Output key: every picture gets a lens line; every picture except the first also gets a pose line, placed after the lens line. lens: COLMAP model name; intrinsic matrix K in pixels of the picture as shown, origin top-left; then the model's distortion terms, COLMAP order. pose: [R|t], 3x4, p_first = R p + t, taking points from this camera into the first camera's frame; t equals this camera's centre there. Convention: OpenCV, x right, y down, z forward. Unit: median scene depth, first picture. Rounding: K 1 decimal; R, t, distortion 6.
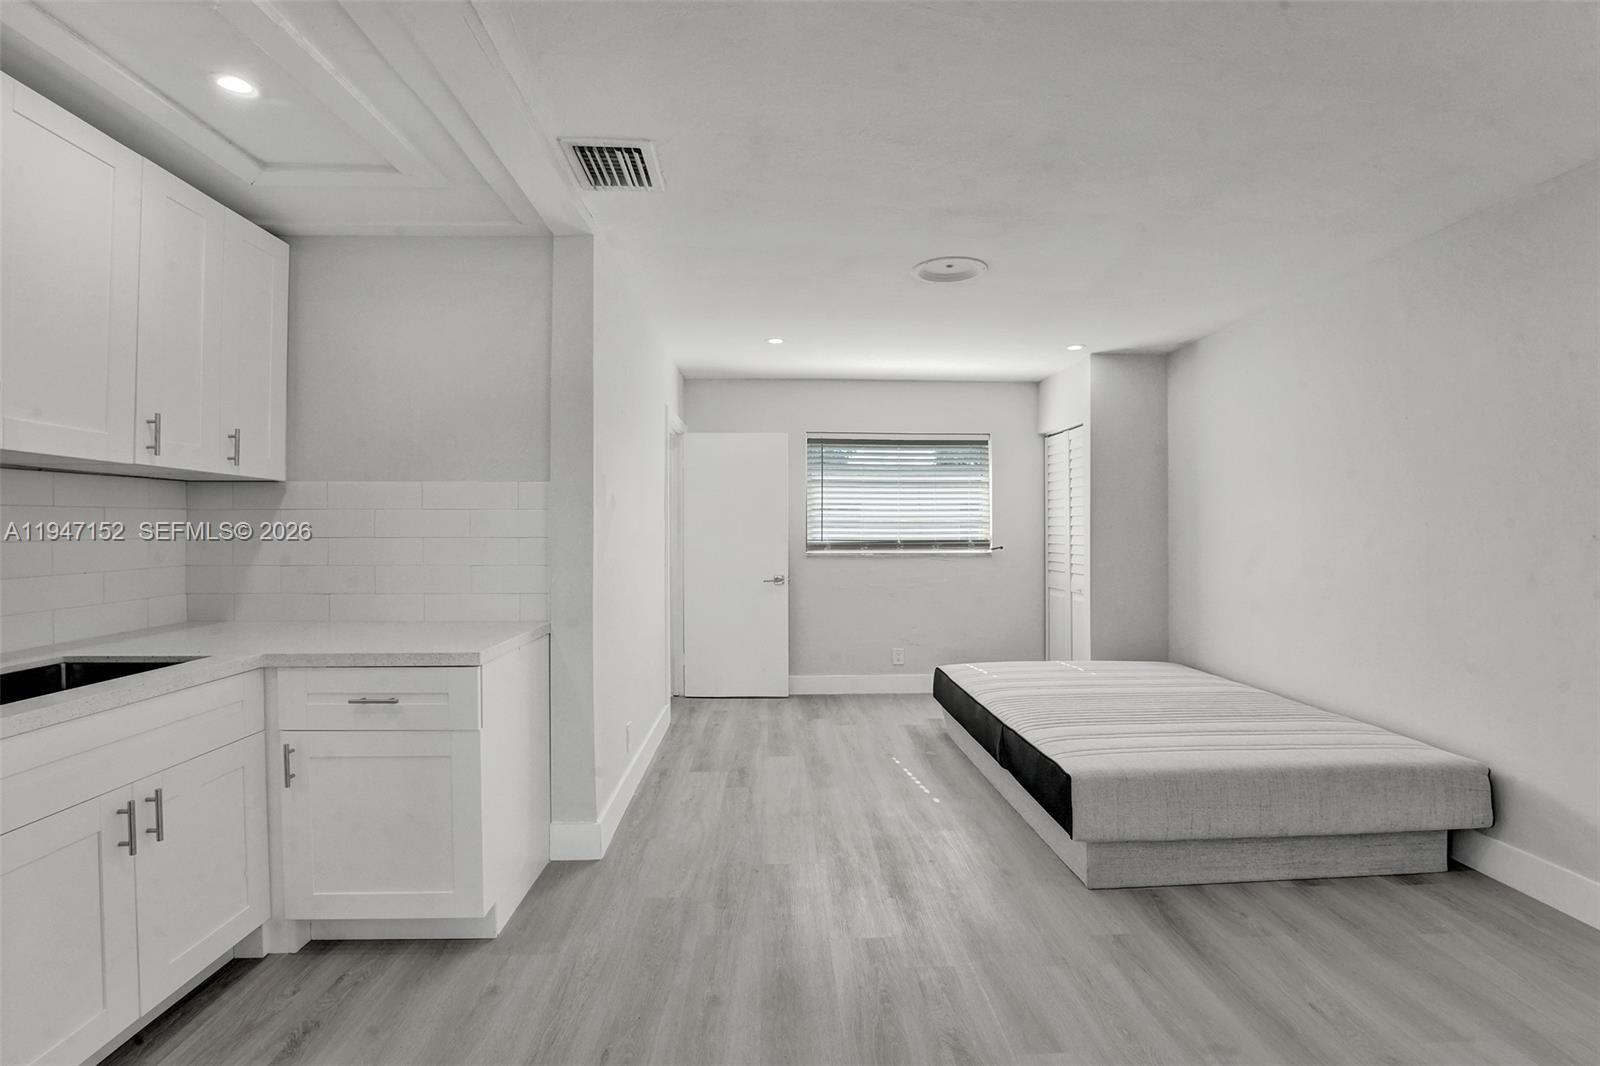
lens RADIAL K [[741.3, 0, 810.6], [0, 741.3, 536.8], [0, 0, 1]] dist [-0.023062, 0.000205]
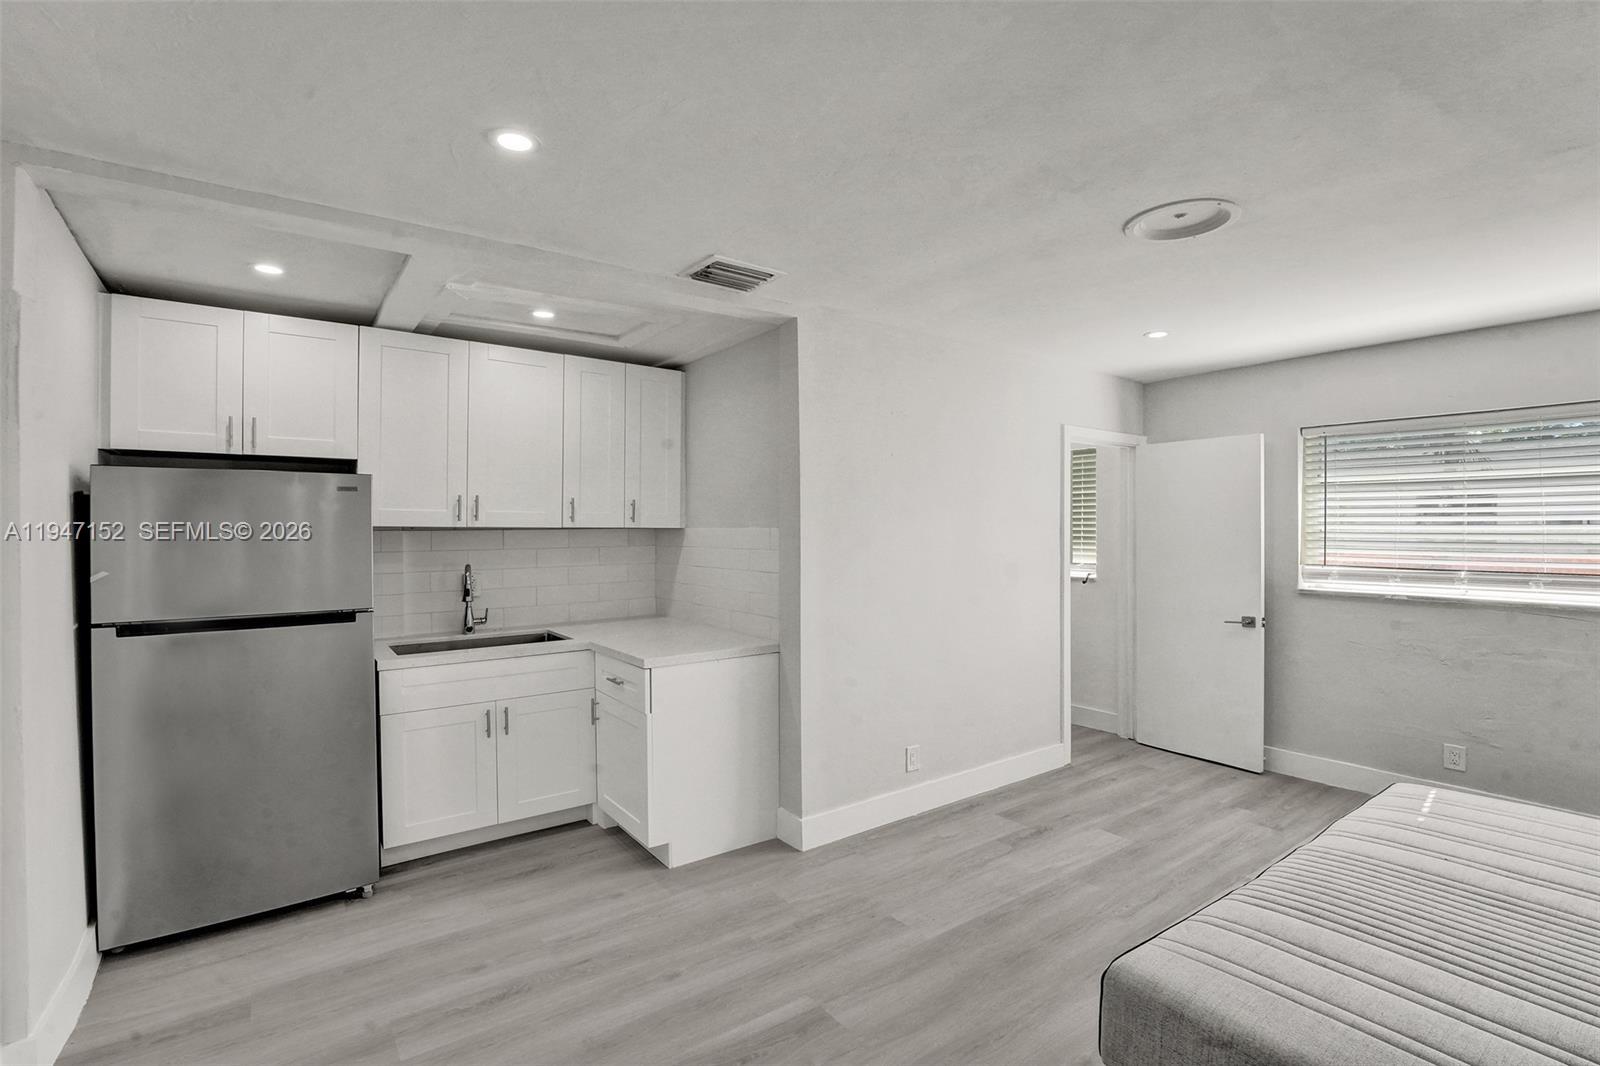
lens RADIAL K [[741.3, 0, 810.6], [0, 741.3, 536.8], [0, 0, 1]] dist [-0.023062, 0.000205]
pose [[0.553667, 0.008083, -0.832699, 0.700574], [-0.004574, 0.999967, 0.006665, -0.069410], [0.832726, 0.000119, 0.553685, 0.368583]]
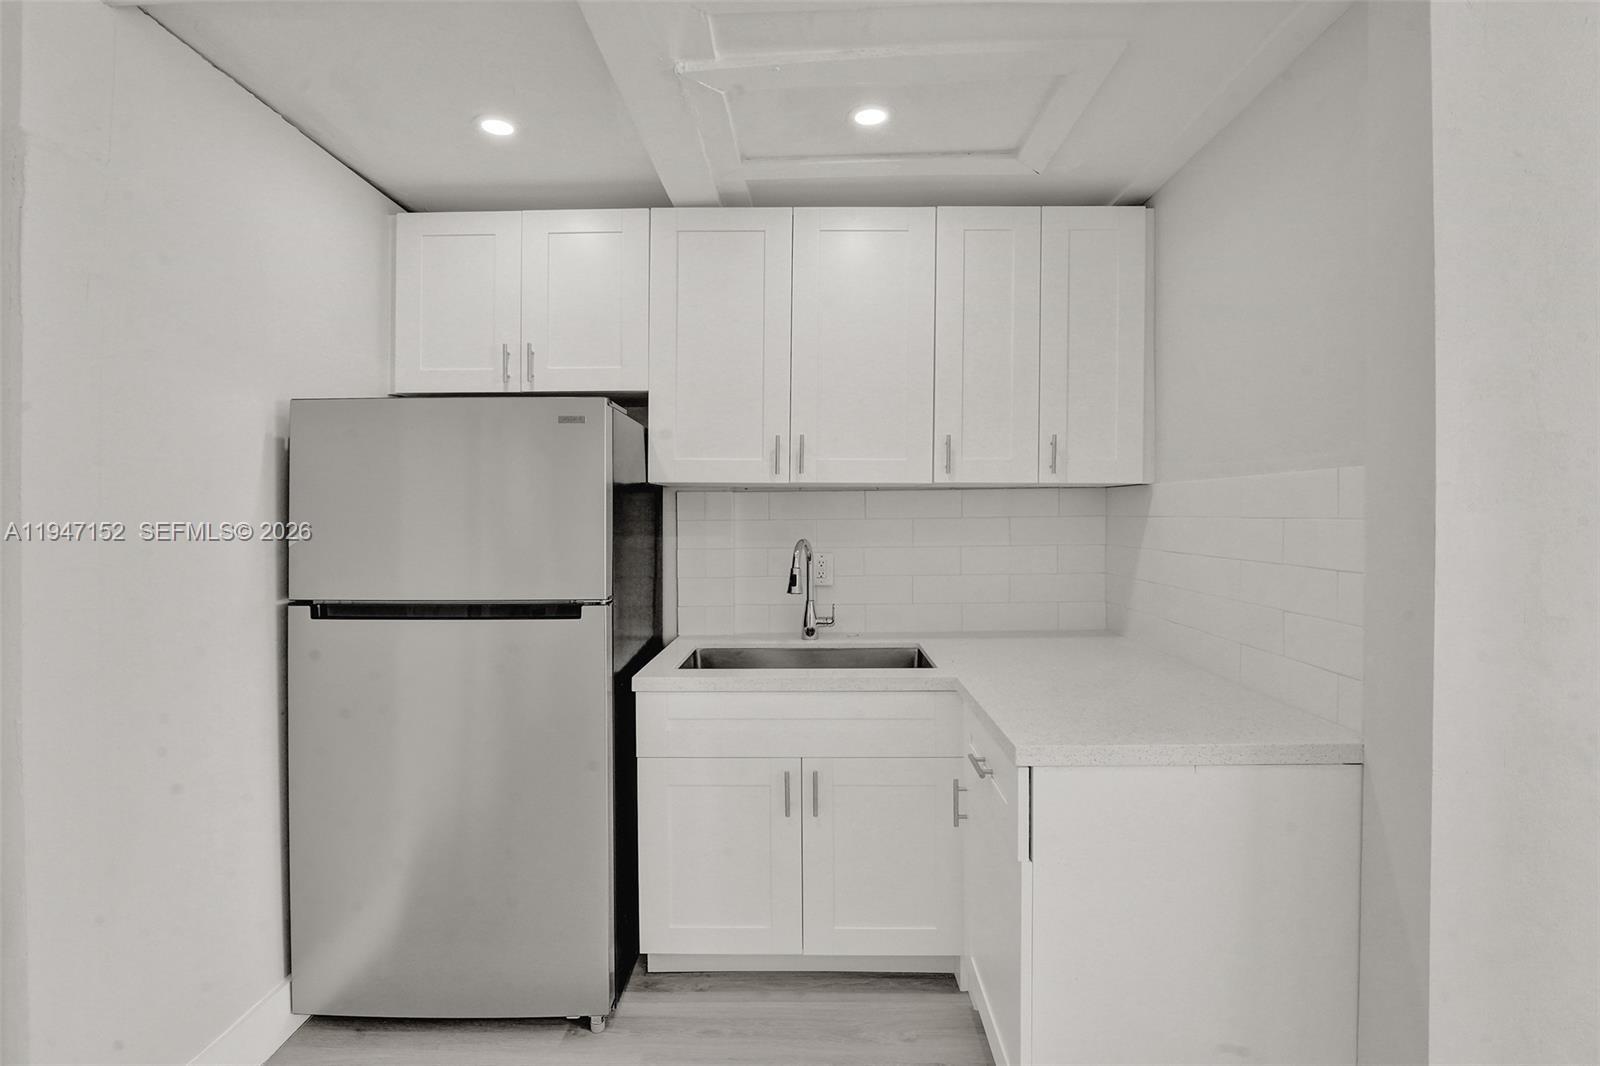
lens RADIAL K [[752.0, 0, 803.2], [0, 752.0, 516.3], [0, 0, 1]] dist [-0.022359, 0.000024]
pose [[-0.080892, 0.007283, -0.996696, 0.183701], [-0.003760, 0.999964, 0.007612, -0.043095], [0.996716, 0.004363, -0.080862, 0.664777]]
